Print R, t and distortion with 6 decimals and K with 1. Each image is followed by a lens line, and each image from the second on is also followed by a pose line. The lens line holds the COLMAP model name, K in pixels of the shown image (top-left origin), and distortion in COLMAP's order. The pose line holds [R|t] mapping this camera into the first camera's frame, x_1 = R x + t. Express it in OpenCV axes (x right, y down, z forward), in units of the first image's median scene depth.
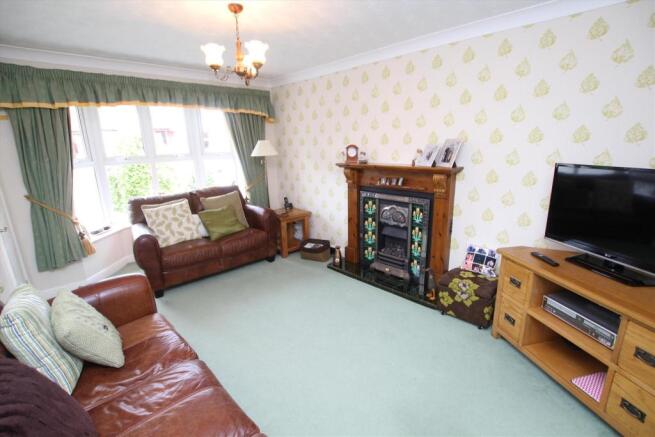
lens RADIAL K [[284.0, 0, 327.5], [0, 284.0, 218.5], [0, 0, 1]] dist [-0.000397, 0.000043]
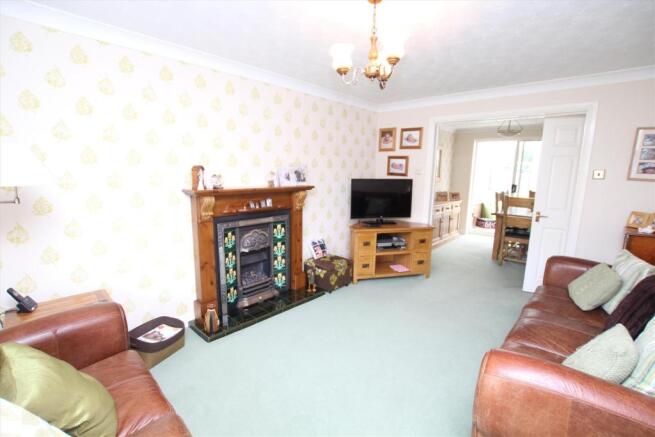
lens RADIAL K [[306.5, 0, 324.8], [0, 306.5, 221.4], [0, 0, 1]] dist [-0.001957, 0.000271]
pose [[-0.022197, -0.159511, 0.986946, -0.829021], [0.232186, 0.959375, 0.160277, -0.192662], [-0.972418, 0.232713, 0.015741, 0.792264]]
